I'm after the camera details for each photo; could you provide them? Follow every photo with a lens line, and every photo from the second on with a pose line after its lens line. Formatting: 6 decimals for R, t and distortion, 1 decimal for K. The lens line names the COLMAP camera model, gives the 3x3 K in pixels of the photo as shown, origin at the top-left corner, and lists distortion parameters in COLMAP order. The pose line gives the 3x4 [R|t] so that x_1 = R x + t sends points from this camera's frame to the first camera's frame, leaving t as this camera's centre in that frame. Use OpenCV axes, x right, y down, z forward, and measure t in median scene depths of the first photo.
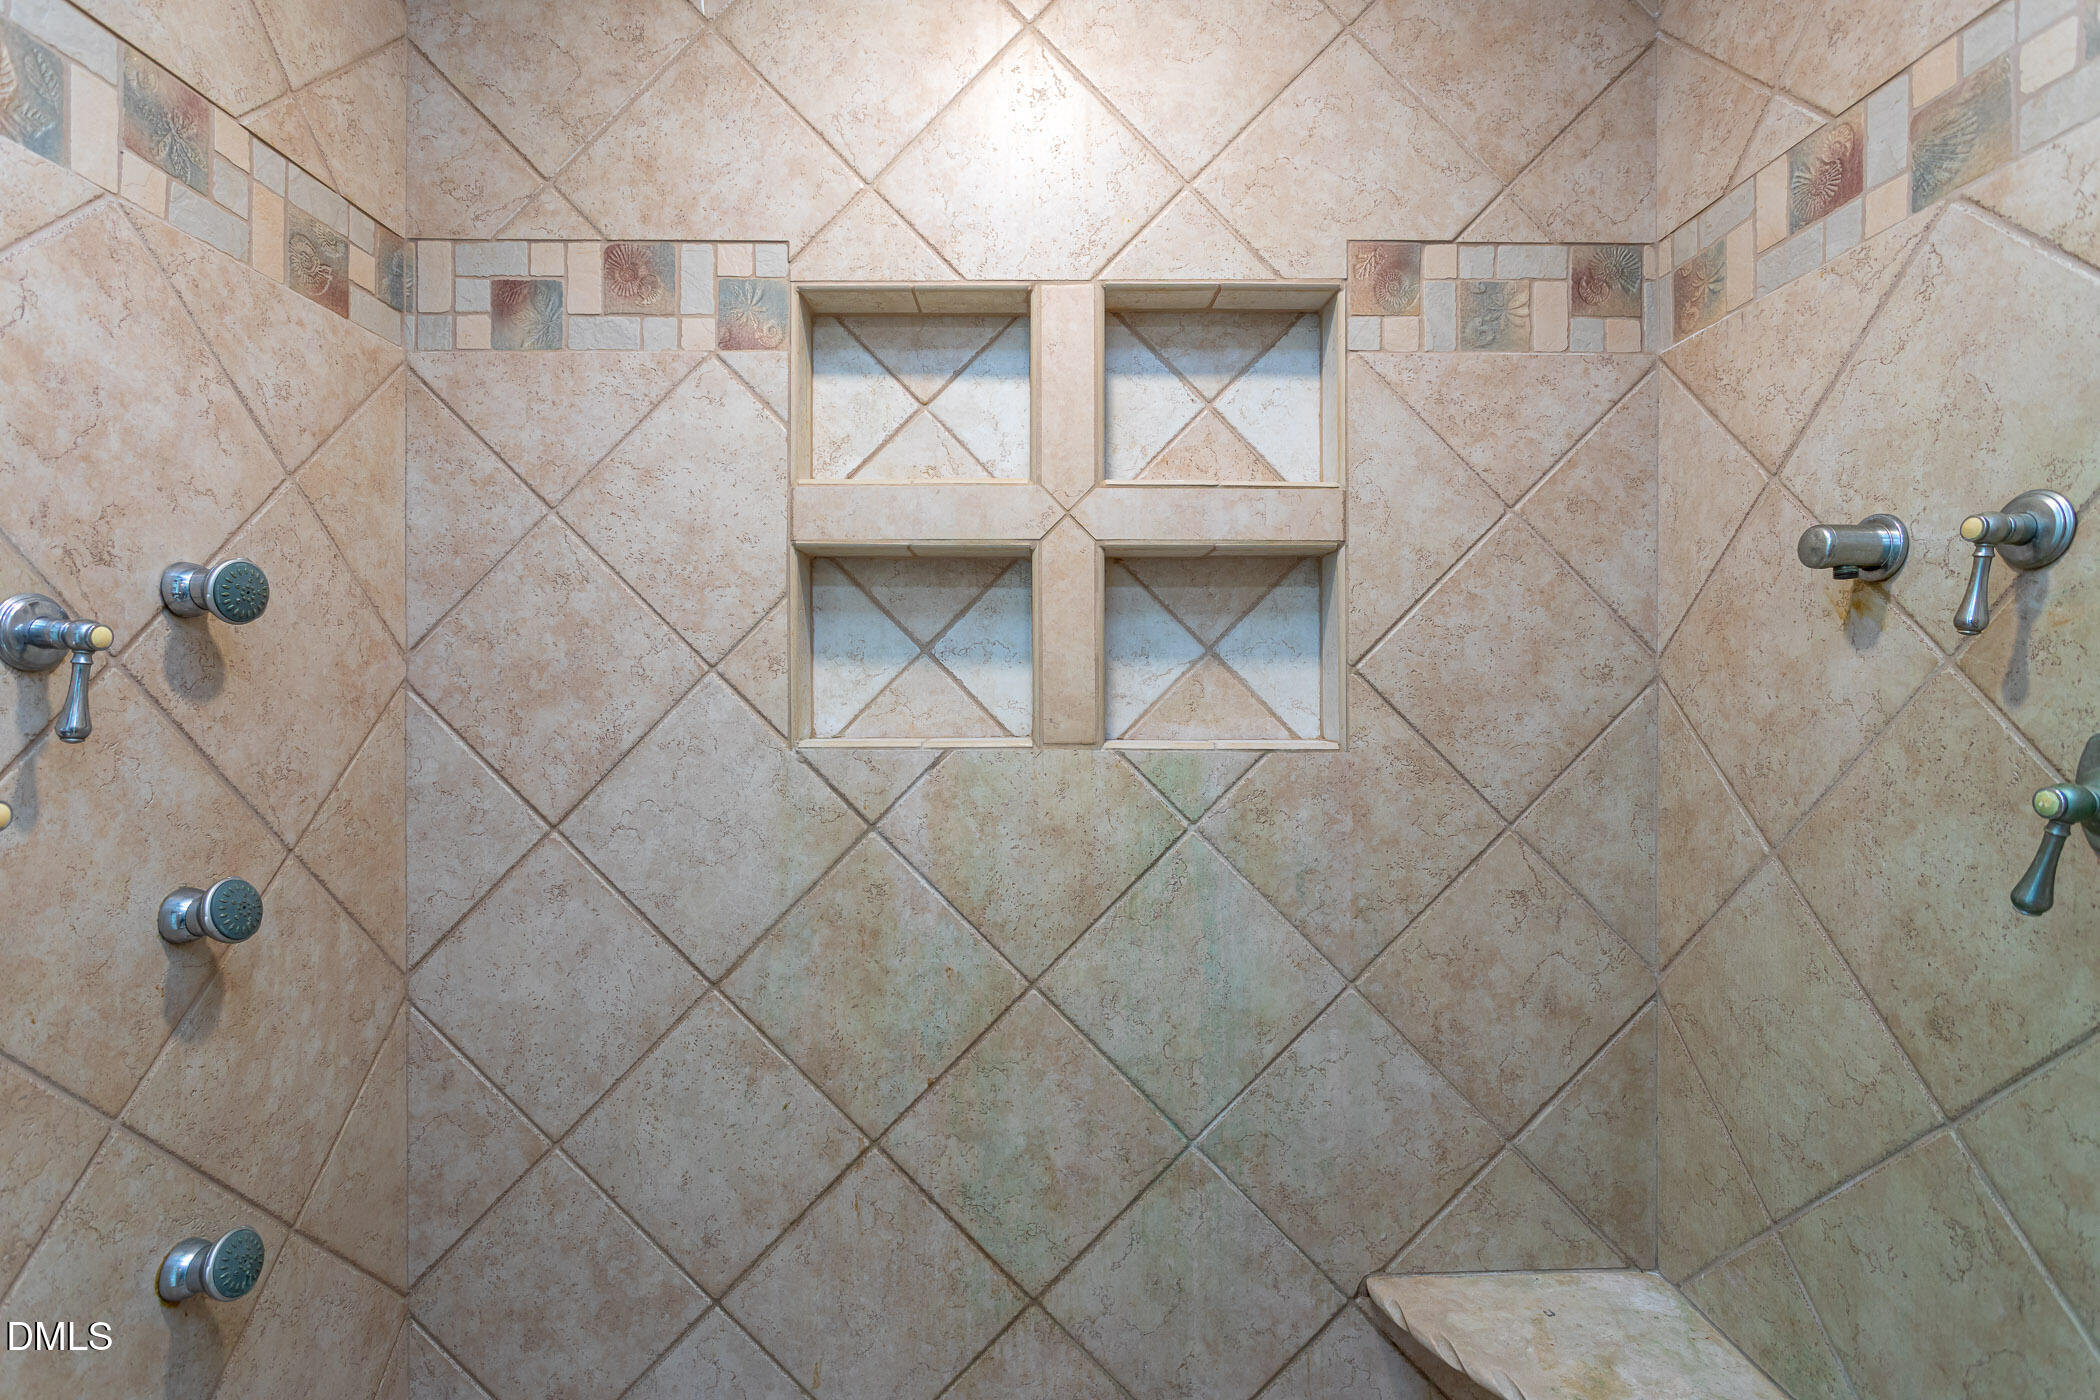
lens RADIAL K [[1016.7, 0, 1038.1], [0, 1016.7, 693.2], [0, 0, 1]] dist [-0.004936, 0.002449]
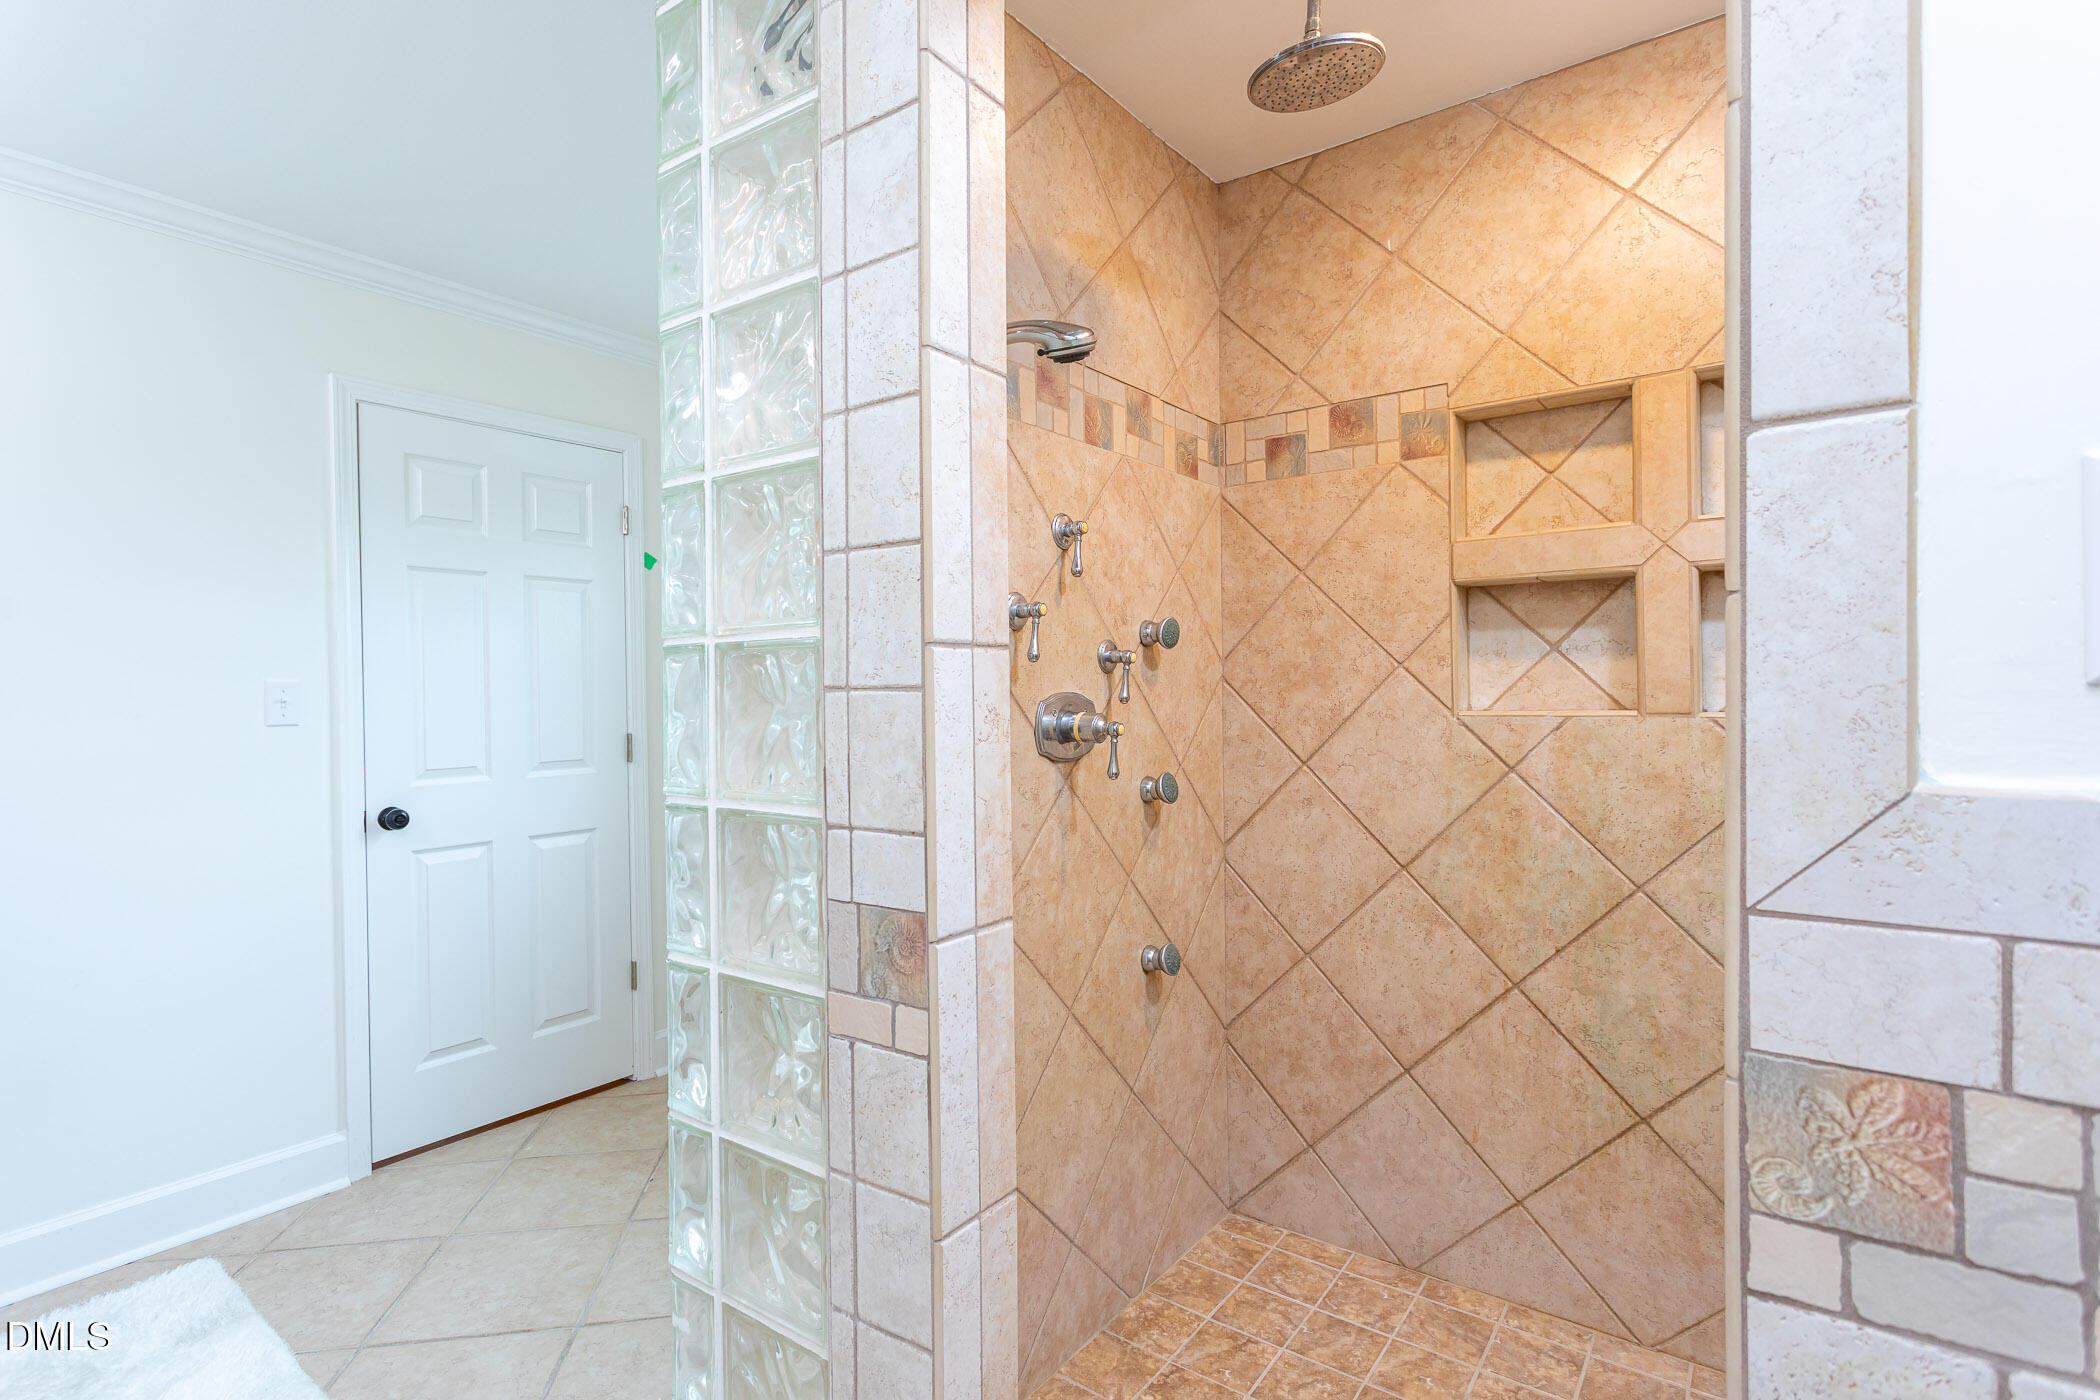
lens RADIAL K [[1016.7, 0, 1036.2], [0, 1016.7, 695.1], [0, 0, 1]] dist [-0.004936, 0.002449]
pose [[0.803929, -0.009294, -0.594652, 0.159160], [0.010071, 0.999947, -0.002013, 0.019608], [0.594639, -0.004371, 0.803981, -0.592732]]
